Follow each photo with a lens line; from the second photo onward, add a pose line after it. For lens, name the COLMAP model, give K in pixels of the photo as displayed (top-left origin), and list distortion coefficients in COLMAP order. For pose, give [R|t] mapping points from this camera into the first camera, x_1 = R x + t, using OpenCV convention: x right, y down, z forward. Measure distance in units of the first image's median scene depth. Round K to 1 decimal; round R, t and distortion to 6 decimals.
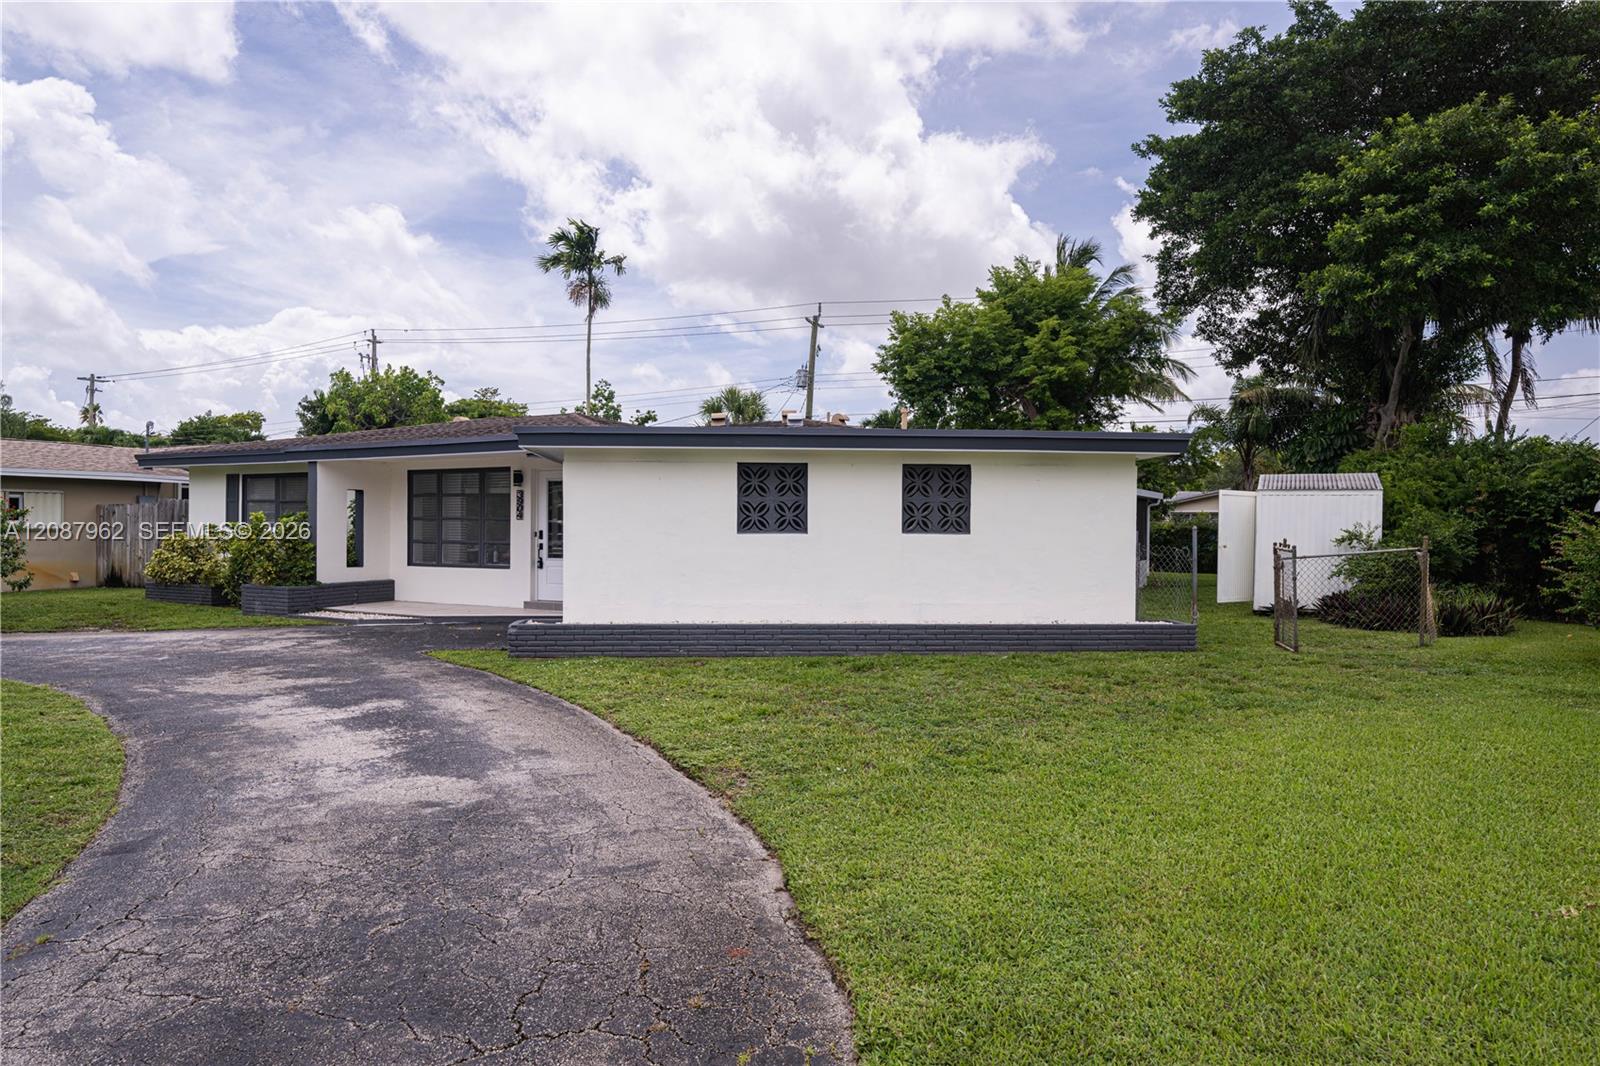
lens RADIAL K [[1065.0, 0, 800.0], [0, 1065.0, 533.0], [0, 0, 1]] dist [0.031179, 0.000307]
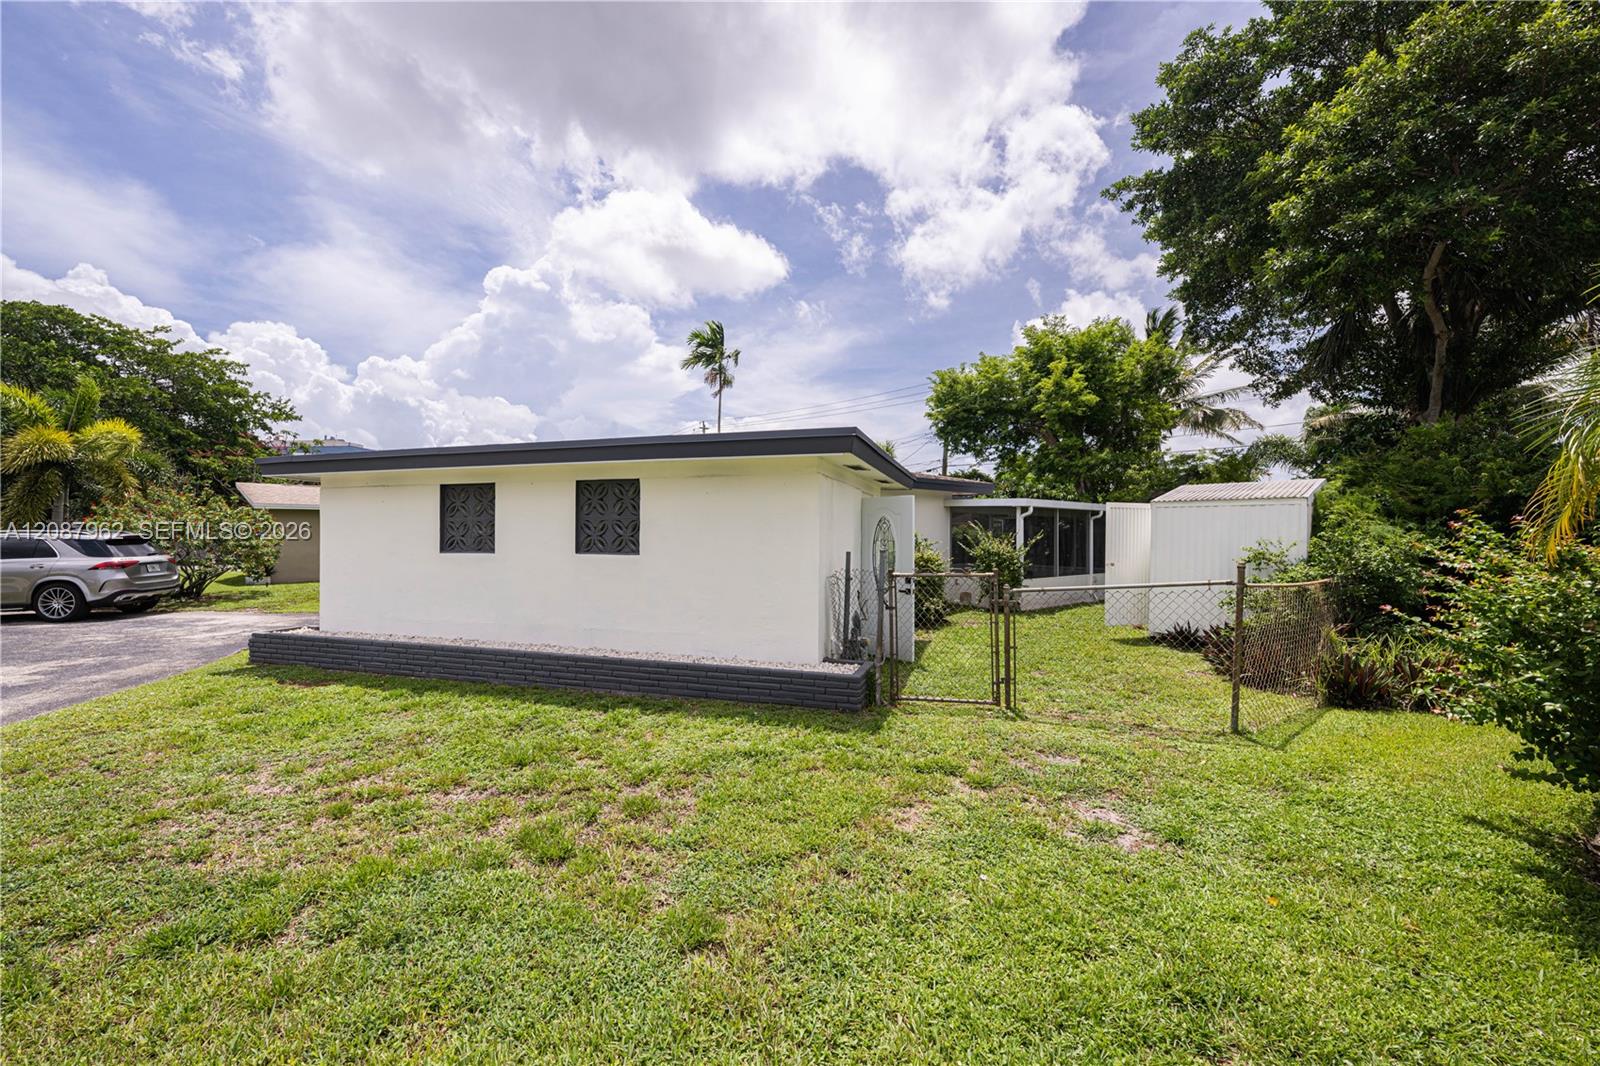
lens RADIAL K [[635.0, 0, 791.5], [0, 635.0, 531.5], [0, 0, 1]] dist [0.000698, -0.000079]
pose [[0.921985, -0.004968, -0.387193, 0.368796], [-0.001116, 0.999879, -0.015487, -0.008324], [0.387223, 0.014711, 0.921869, 0.412676]]
